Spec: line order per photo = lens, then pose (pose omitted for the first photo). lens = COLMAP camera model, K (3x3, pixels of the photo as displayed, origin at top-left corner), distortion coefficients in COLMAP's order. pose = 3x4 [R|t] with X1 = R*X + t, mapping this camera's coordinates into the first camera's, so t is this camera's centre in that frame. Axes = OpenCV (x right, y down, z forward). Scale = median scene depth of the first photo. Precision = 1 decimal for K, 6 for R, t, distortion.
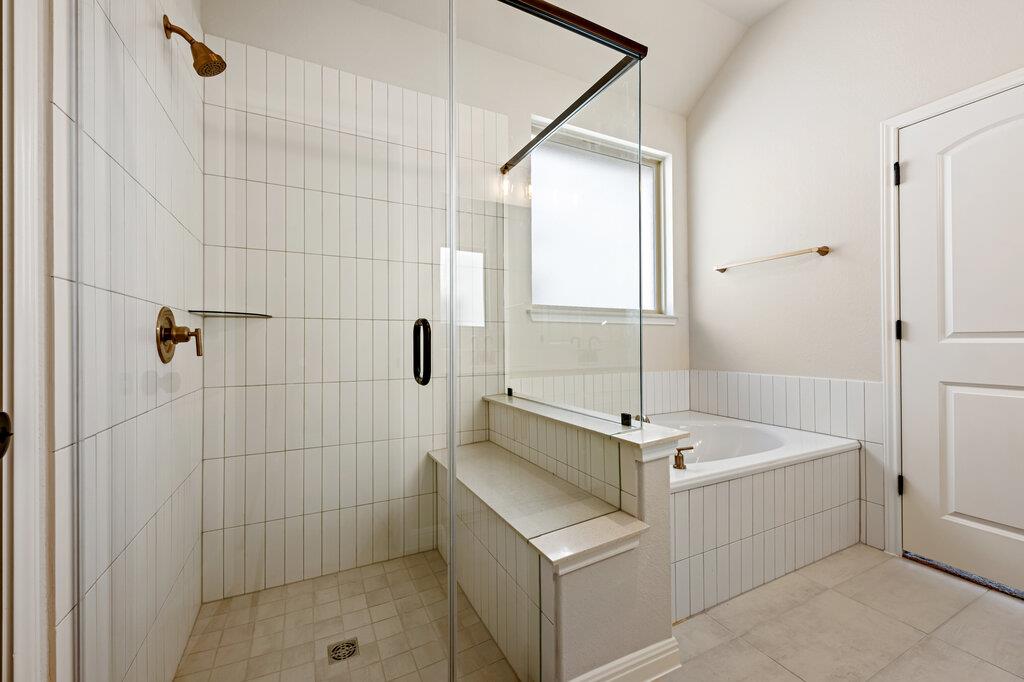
lens RADIAL K [[405.2, 0, 511.5], [0, 405.2, 338.8], [0, 0, 1]] dist [0.003256, -0.000953]
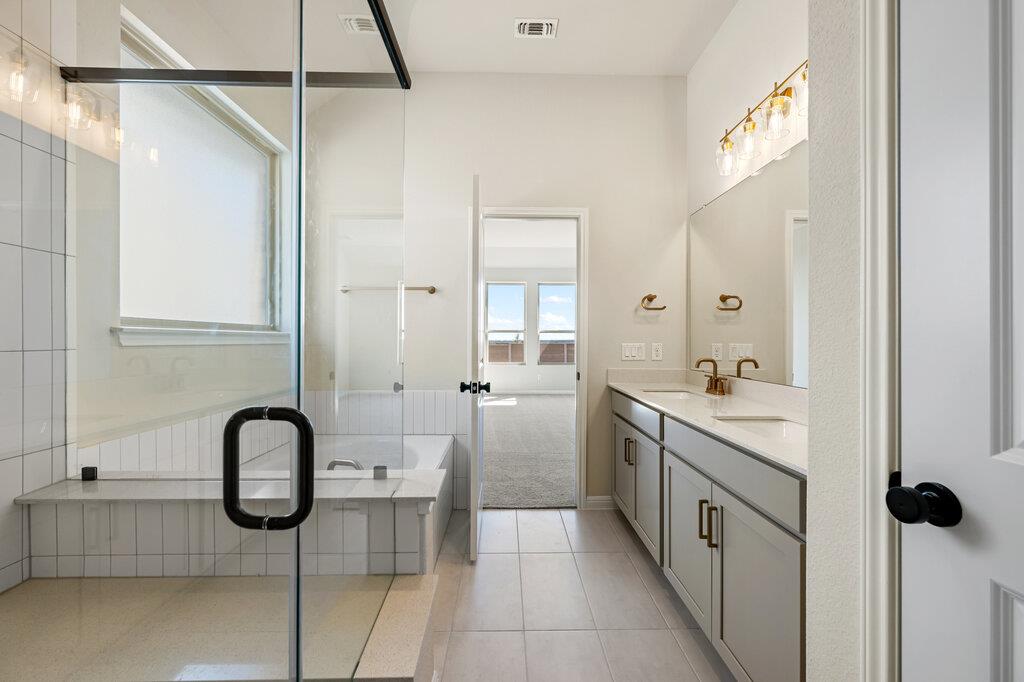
lens RADIAL K [[405.2, 0, 509.6], [0, 405.2, 343.2], [0, 0, 1]] dist [0.003256, -0.000953]
pose [[0.439656, -0.002826, 0.898162, -0.251242], [-0.012672, 0.999876, 0.009349, -0.063341], [-0.898077, -0.015492, 0.439566, 0.218681]]
